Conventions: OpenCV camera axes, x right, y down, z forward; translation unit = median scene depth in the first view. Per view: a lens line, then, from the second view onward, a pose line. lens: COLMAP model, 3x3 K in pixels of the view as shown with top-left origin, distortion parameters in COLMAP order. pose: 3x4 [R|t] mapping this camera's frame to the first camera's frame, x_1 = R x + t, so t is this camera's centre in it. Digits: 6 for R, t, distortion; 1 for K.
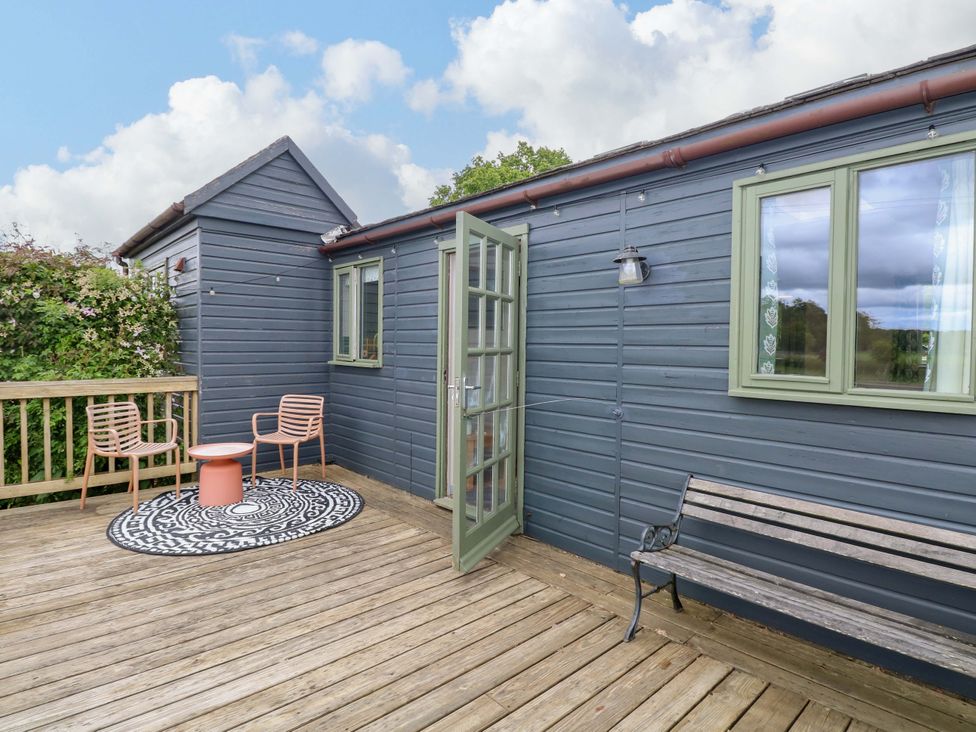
lens RADIAL K [[522.3, 0, 488.7], [0, 522.3, 356.0], [0, 0, 1]] dist [0.001053, -0.014942]
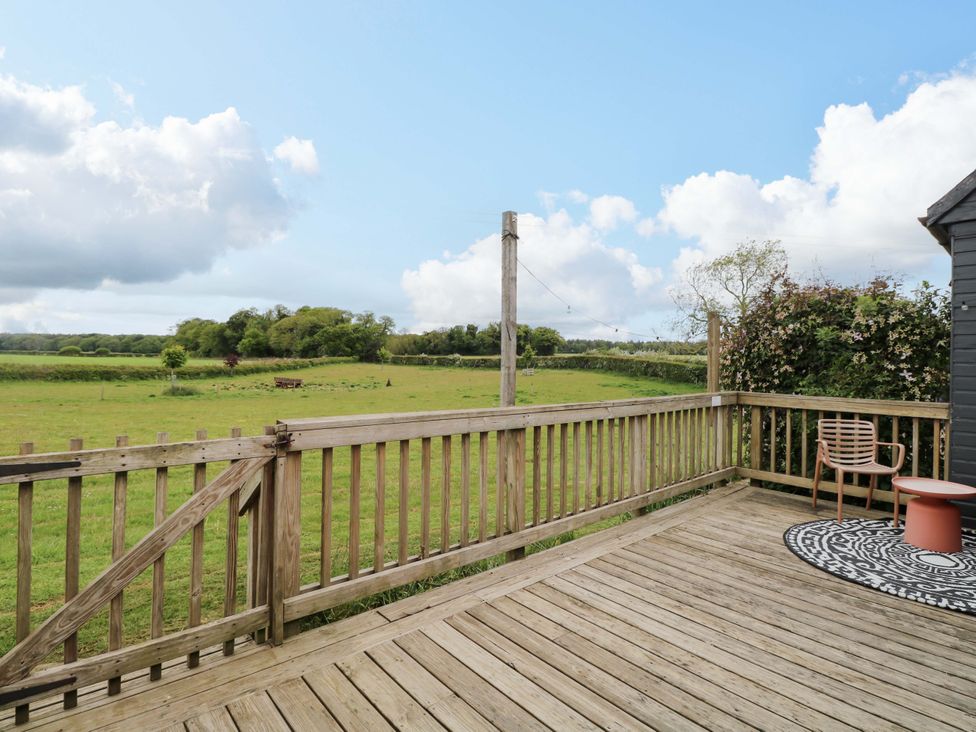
lens RADIAL K [[517.6, 0, 489.8], [0, 517.6, 356.9], [0, 0, 1]] dist [0.004412, -0.015418]
pose [[-0.021713, -0.014641, -0.999657, 0.440208], [-0.036644, 0.999233, -0.013839, 0.001592], [0.999092, 0.036331, -0.022232, 0.318630]]
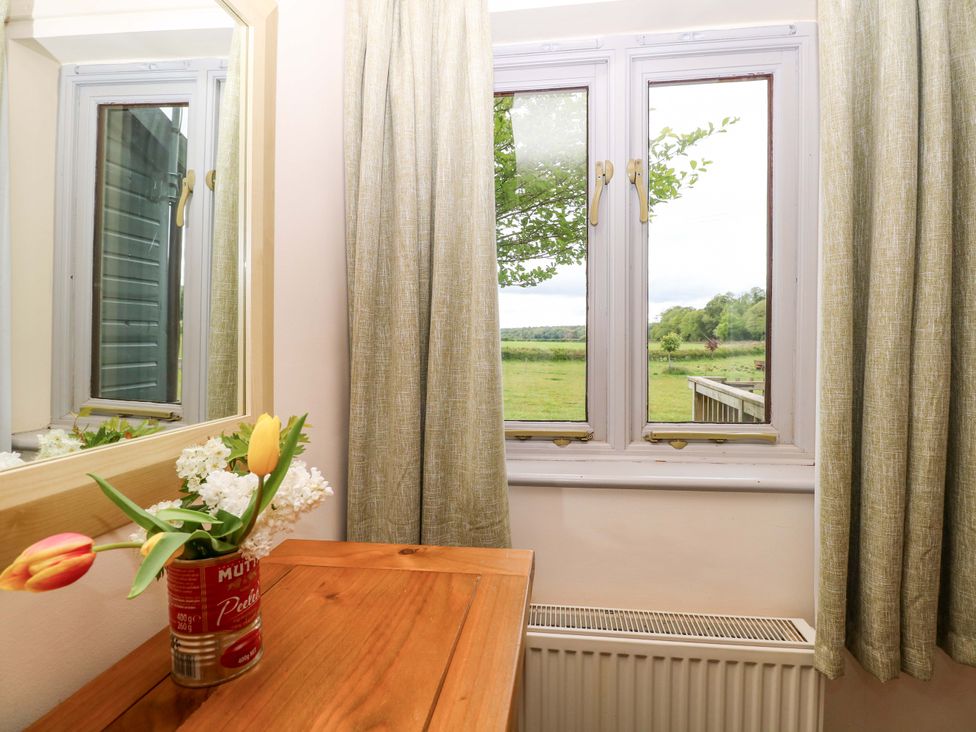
lens RADIAL K [[509.7, 0, 491.5], [0, 509.7, 360.2], [0, 0, 1]] dist [0.001763, -0.015462]
pose [[-0.772955, 0.018715, -0.634185, 1.460010], [-0.016386, 0.998643, 0.049441, -0.019700], [0.634250, 0.048607, -0.771599, 0.559946]]
